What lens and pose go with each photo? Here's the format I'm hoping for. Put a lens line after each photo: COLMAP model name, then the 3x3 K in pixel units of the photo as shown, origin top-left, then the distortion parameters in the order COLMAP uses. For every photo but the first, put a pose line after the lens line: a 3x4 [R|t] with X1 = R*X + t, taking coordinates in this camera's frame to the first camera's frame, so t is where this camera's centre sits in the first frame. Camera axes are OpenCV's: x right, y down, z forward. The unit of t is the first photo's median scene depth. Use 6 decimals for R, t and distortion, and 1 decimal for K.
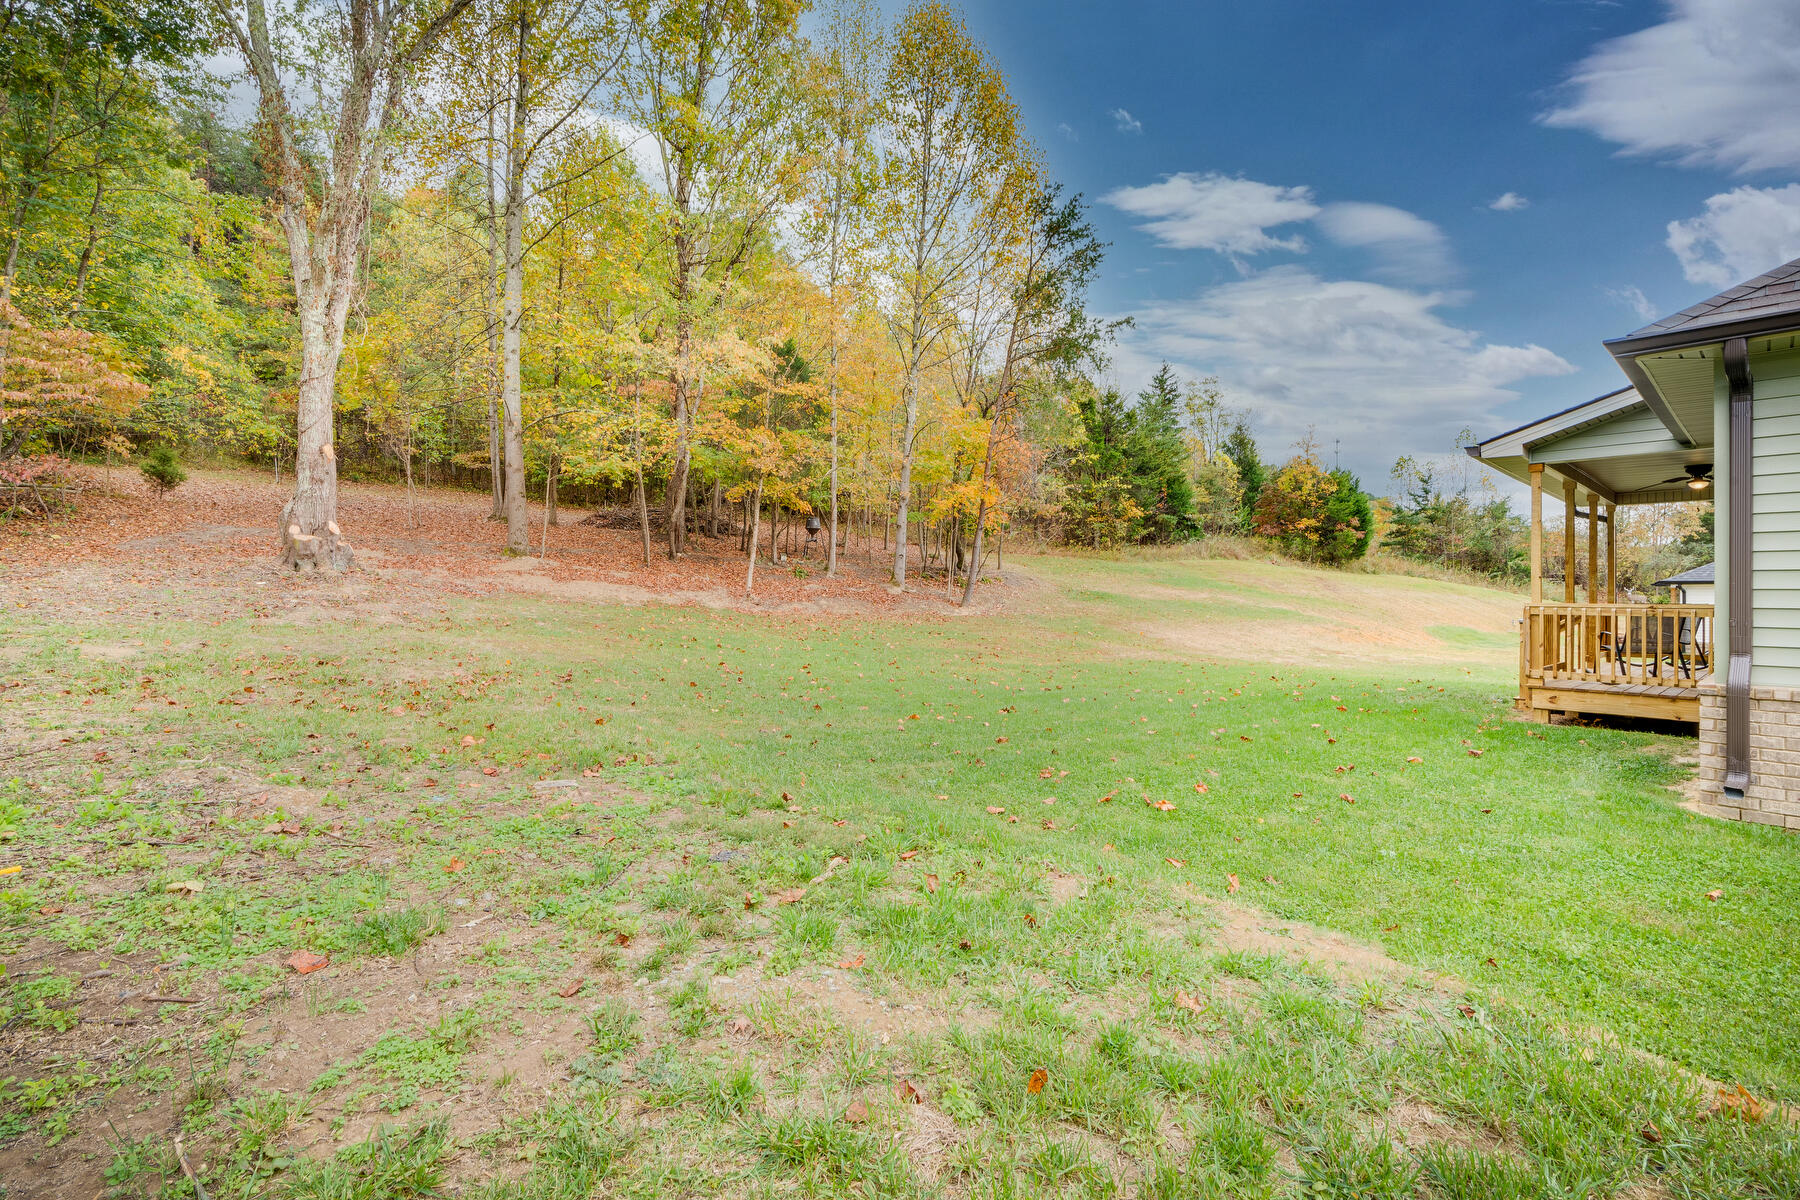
lens RADIAL K [[800.4, 0, 896.0], [0, 800.4, 604.4], [0, 0, 1]] dist [-0.013786, 0.000639]
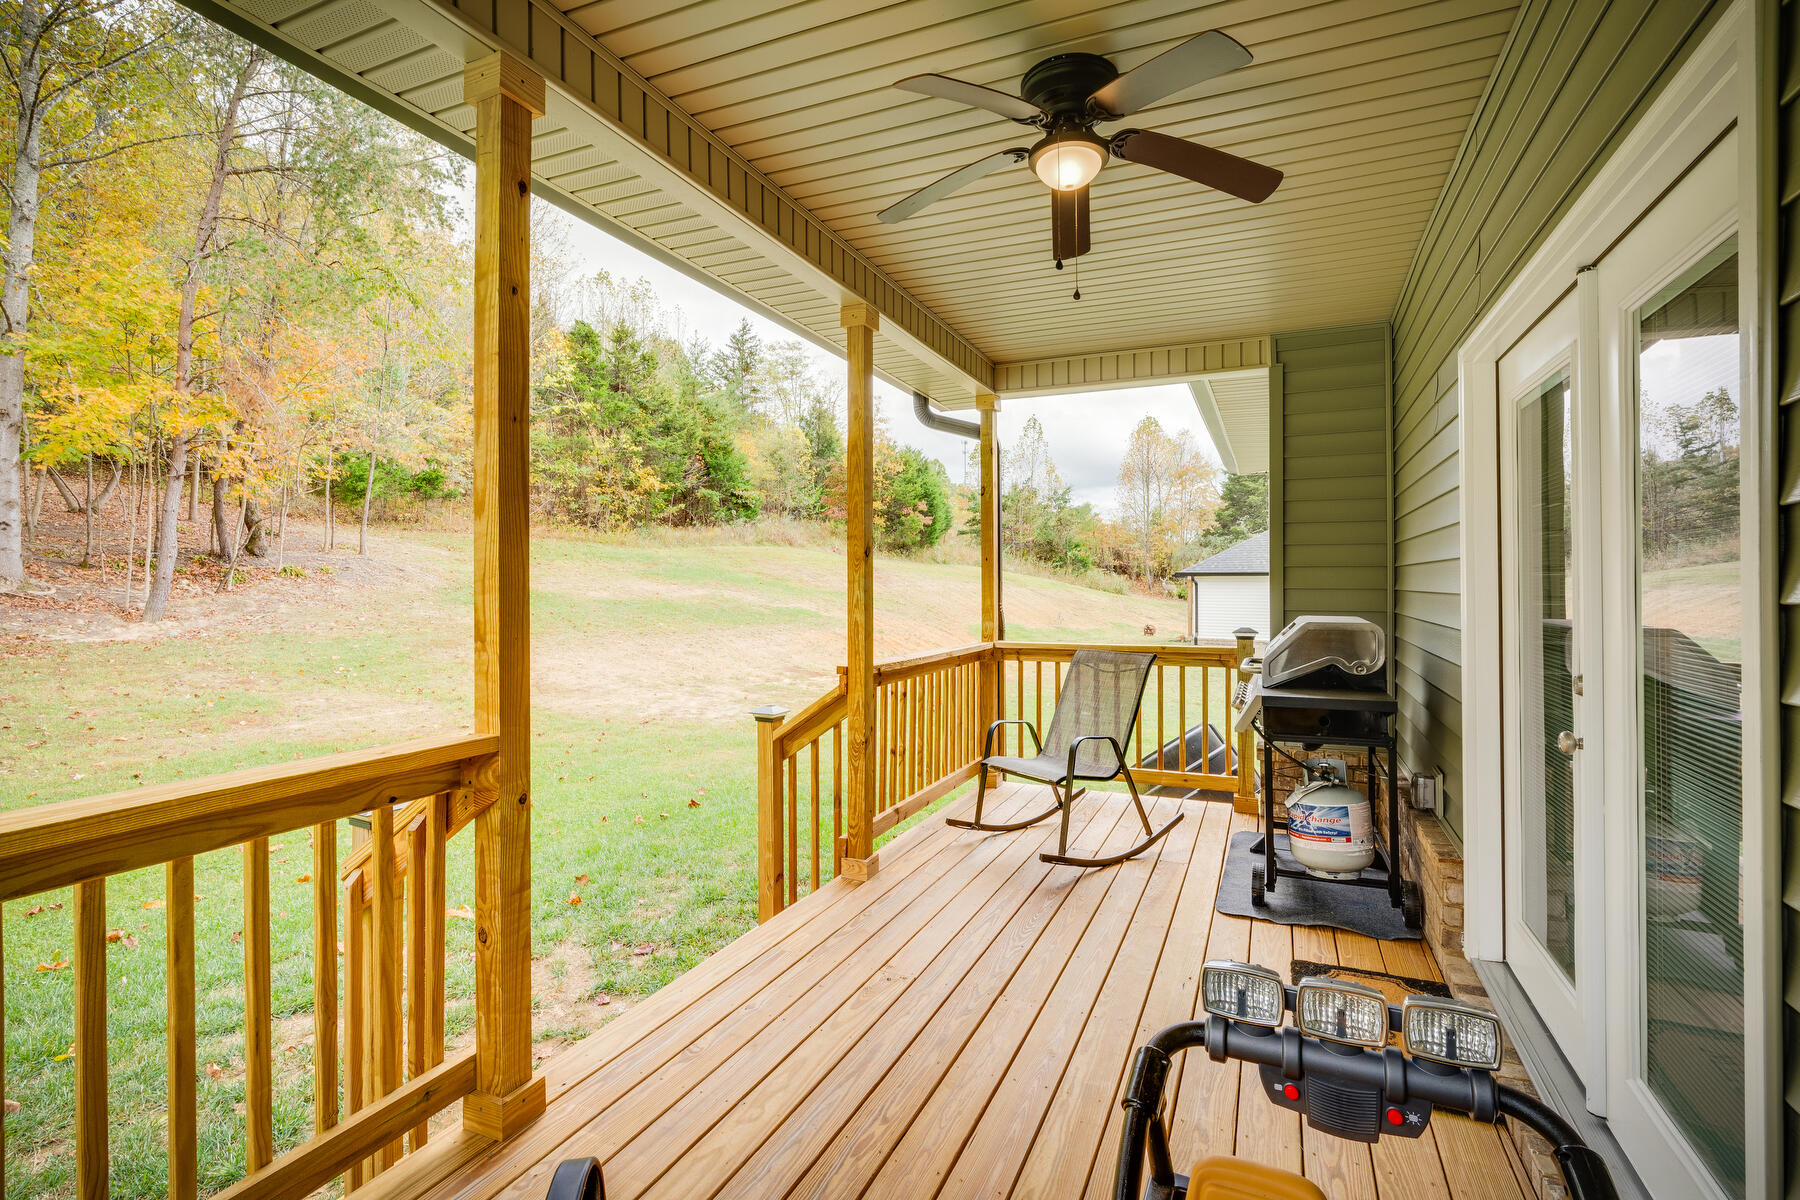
lens RADIAL K [[800.4, 0, 907.7], [0, 800.4, 589.1], [0, 0, 1]] dist [-0.013786, 0.000639]
pose [[0.913459, -0.008540, 0.406840, 0.188040], [0.010492, 0.999942, -0.002569, -0.006944], [-0.406794, 0.006616, 0.913496, 0.172497]]
